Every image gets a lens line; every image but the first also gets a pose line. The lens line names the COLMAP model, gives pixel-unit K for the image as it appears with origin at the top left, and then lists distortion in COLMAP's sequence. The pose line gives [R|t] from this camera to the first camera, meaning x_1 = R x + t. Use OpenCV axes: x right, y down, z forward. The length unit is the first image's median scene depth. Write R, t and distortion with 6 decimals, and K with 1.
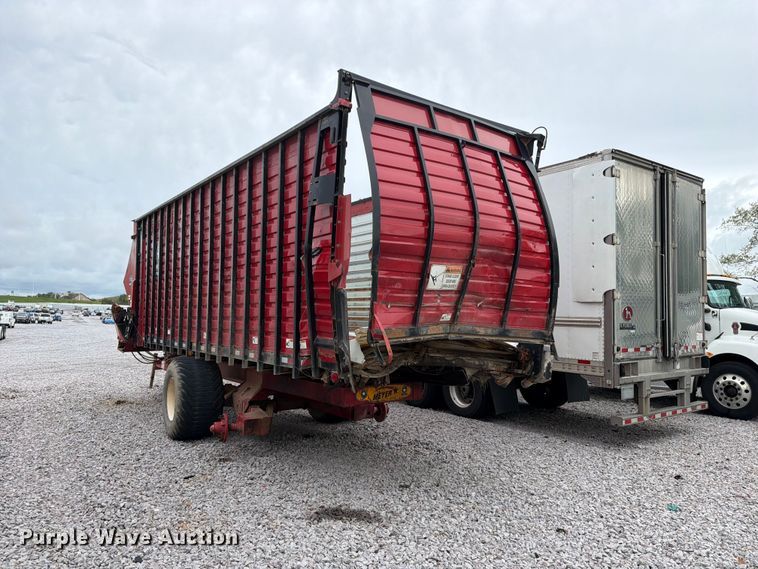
lens RADIAL K [[530.1, 0, 382.3], [0, 530.1, 283.2], [0, 0, 1]] dist [0.065837, -0.068378]
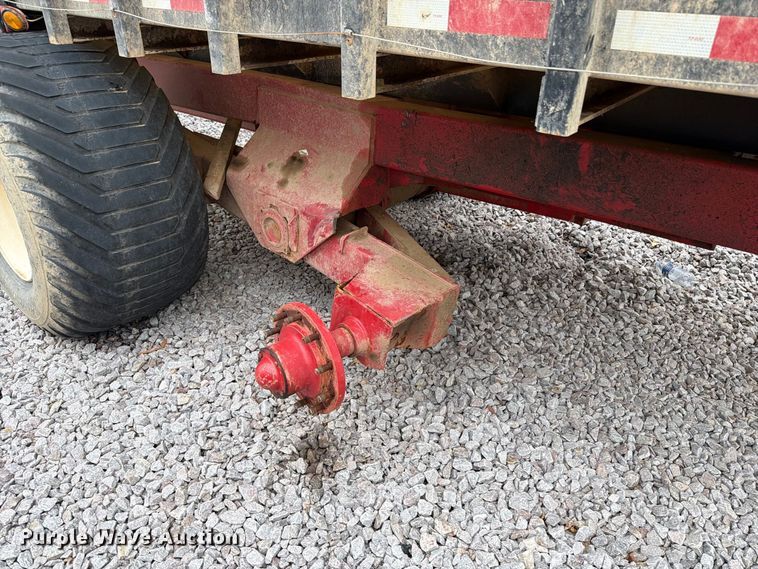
lens RADIAL K [[530.1, 0, 382.5], [0, 530.1, 282.1], [0, 0, 1]] dist [0.065837, -0.068378]
pose [[0.964733, -0.117379, 0.235612, -0.354131], [-0.031805, 0.836540, 0.546982, 0.120905], [-0.261303, -0.535185, 0.803304, 0.912308]]
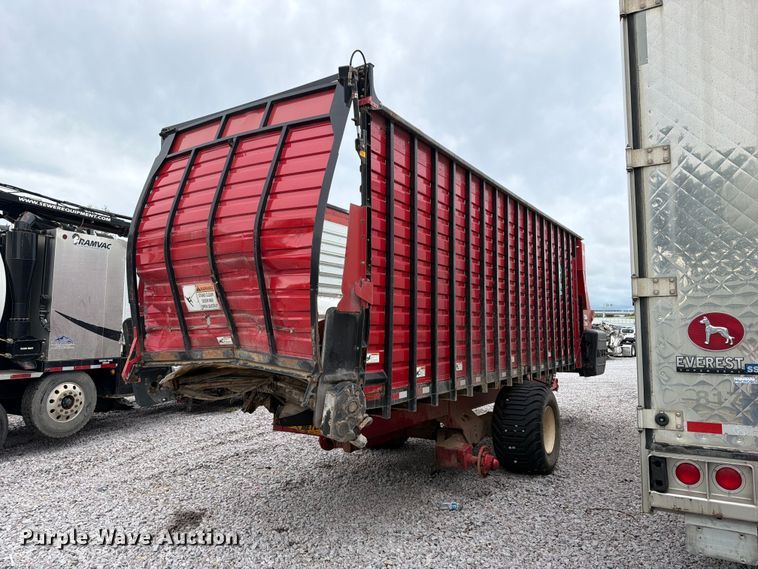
lens RADIAL K [[530.1, 0, 377.4], [0, 530.1, 285.4], [0, 0, 1]] dist [0.065837, -0.068378]
pose [[0.350232, -0.091296, -0.932203, 0.905569], [0.061178, 0.995343, -0.074494, 0.046845], [0.934663, -0.030940, 0.354186, 0.792494]]
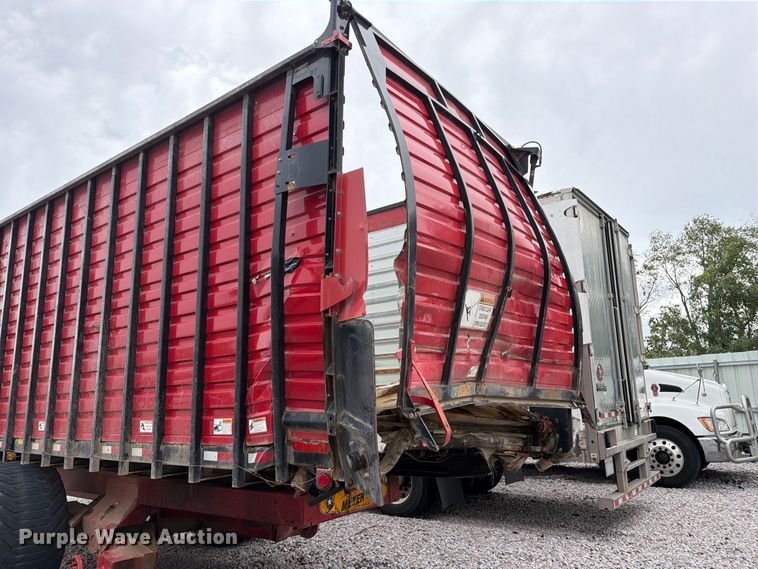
lens RADIAL K [[530.1, 0, 381.4], [0, 530.1, 284.6], [0, 0, 1]] dist [0.065837, -0.068378]
pose [[0.960350, 0.018493, 0.278183, -0.156313], [0.023085, 0.989097, -0.145448, 0.042899], [-0.277839, 0.146103, 0.949452, 0.319745]]
